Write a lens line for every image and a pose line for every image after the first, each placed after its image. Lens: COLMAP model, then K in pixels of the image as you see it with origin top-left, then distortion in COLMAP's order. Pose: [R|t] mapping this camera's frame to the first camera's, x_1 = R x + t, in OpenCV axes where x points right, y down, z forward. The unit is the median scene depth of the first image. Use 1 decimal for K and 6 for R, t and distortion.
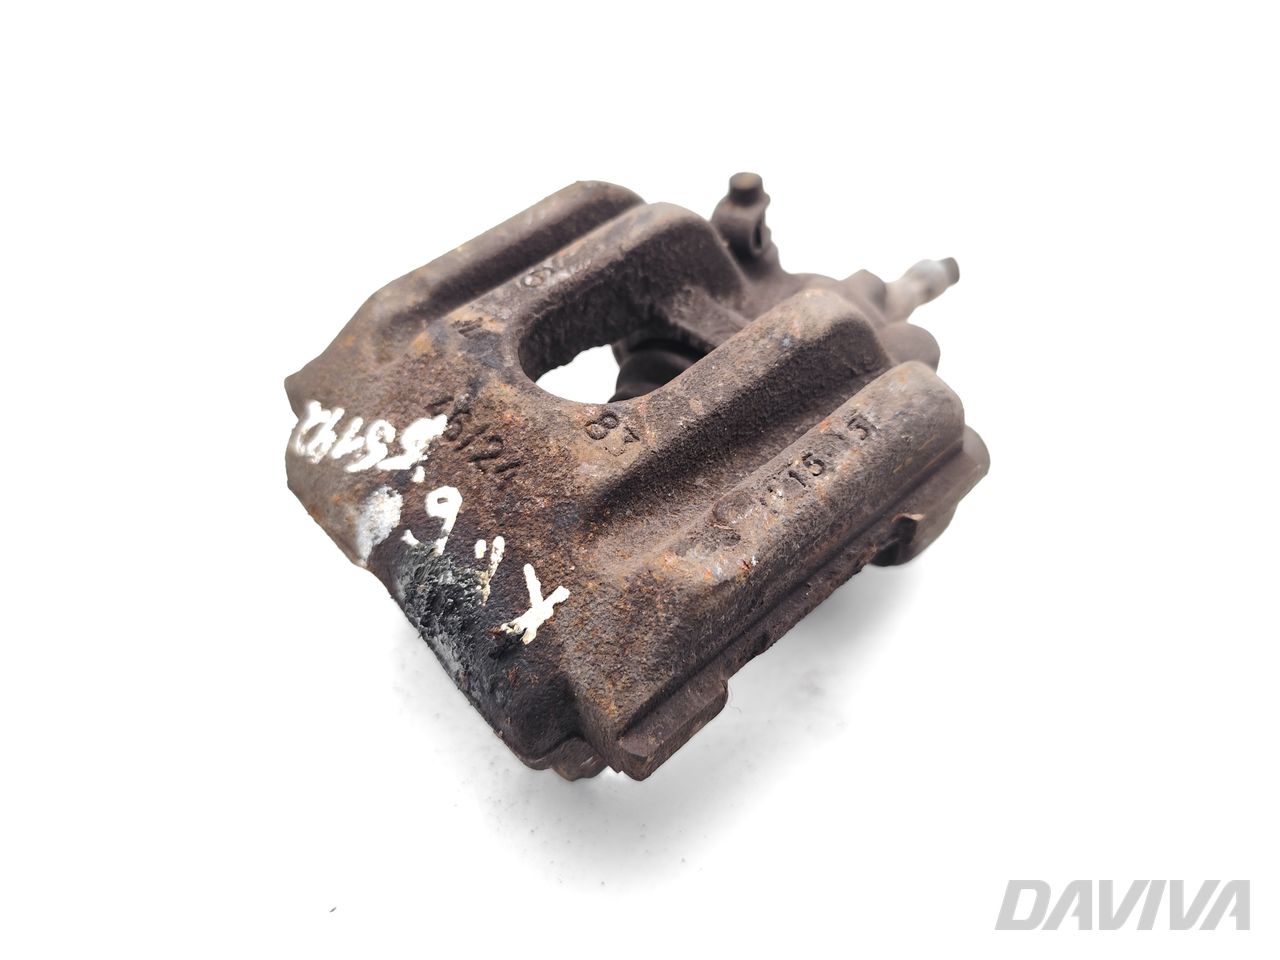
lens RADIAL K [[857.5, 0, 642.7], [0, 857.5, 478.4], [0, 0, 1]] dist [0.000963, -0.000376]
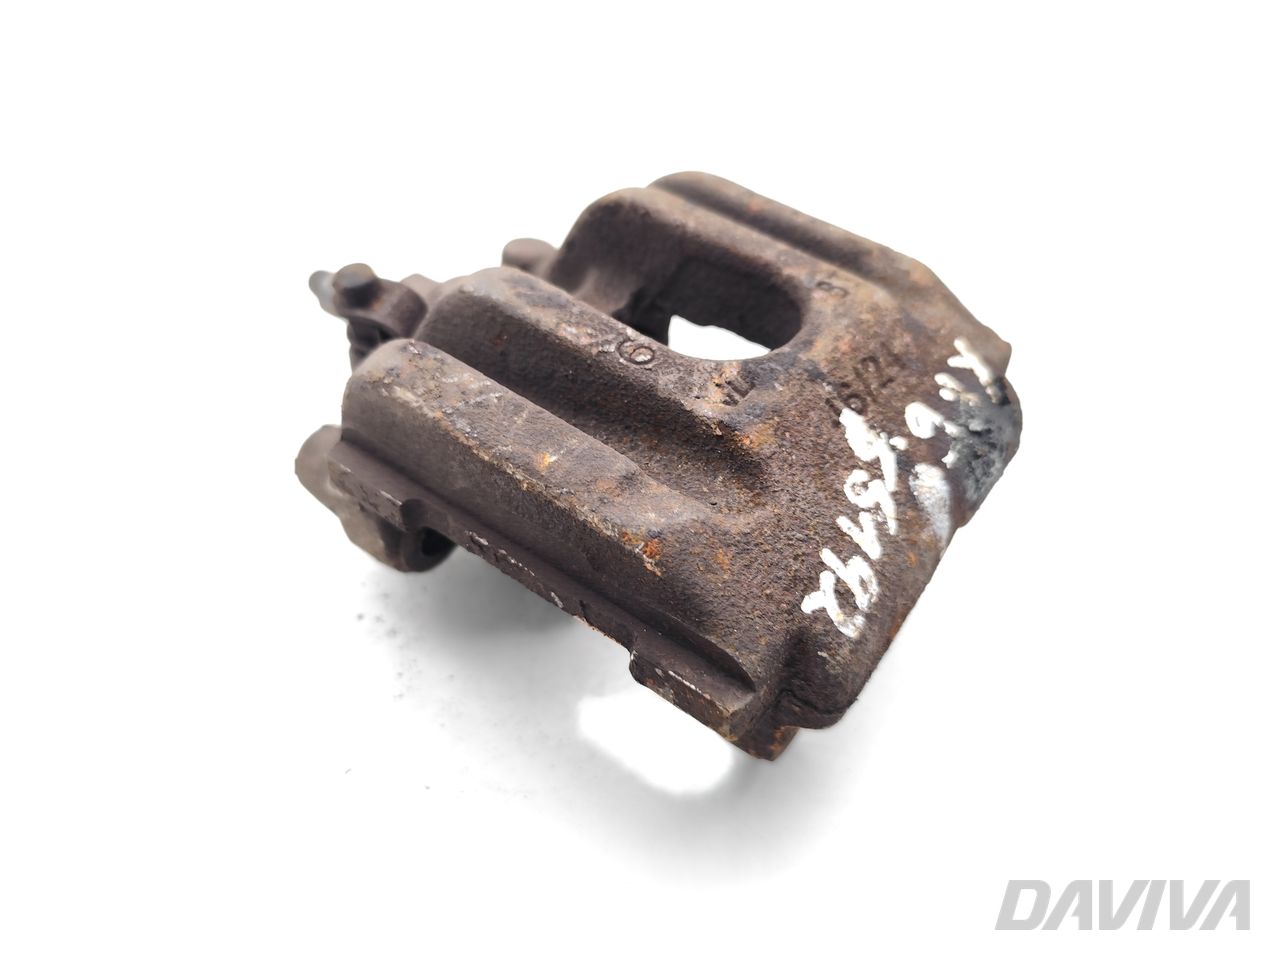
lens RADIAL K [[857.5, 0, 643.0], [0, 857.5, 481.6], [0, 0, 1]] dist [0.000963, -0.000376]
pose [[-0.170930, -0.707816, 0.685404, -0.901716], [0.745651, 0.361784, 0.559568, -0.742981], [-0.644040, 0.606719, 0.465945, 0.752558]]
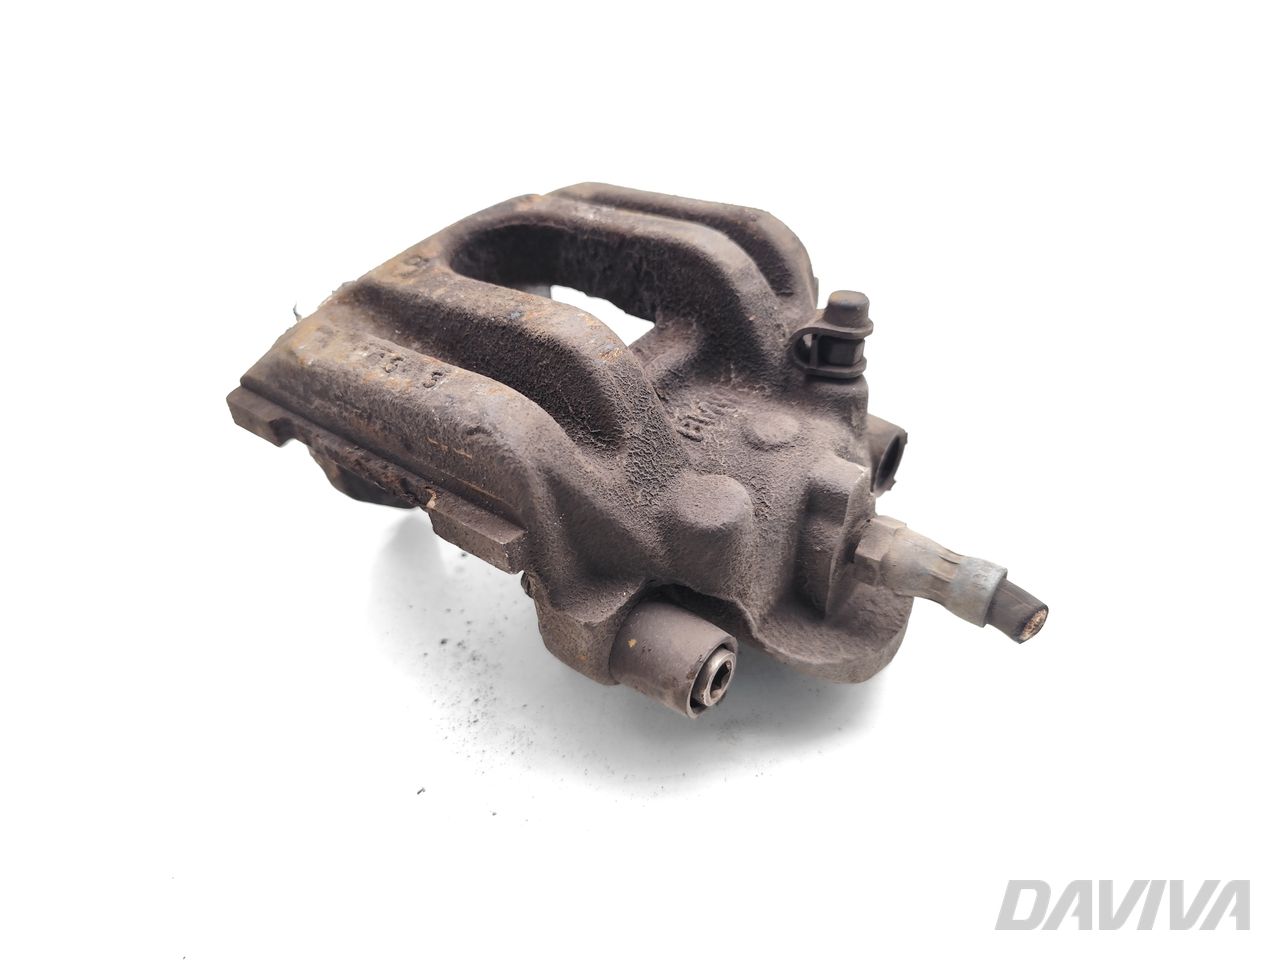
lens RADIAL K [[857.5, 0, 639.9], [0, 857.5, 479.8], [0, 0, 1]] dist [0.000963, -0.000376]
pose [[0.242445, 0.664088, -0.707254, 1.143793], [-0.719905, 0.611835, 0.327711, -0.514404], [0.650351, 0.429704, 0.626417, 0.526764]]
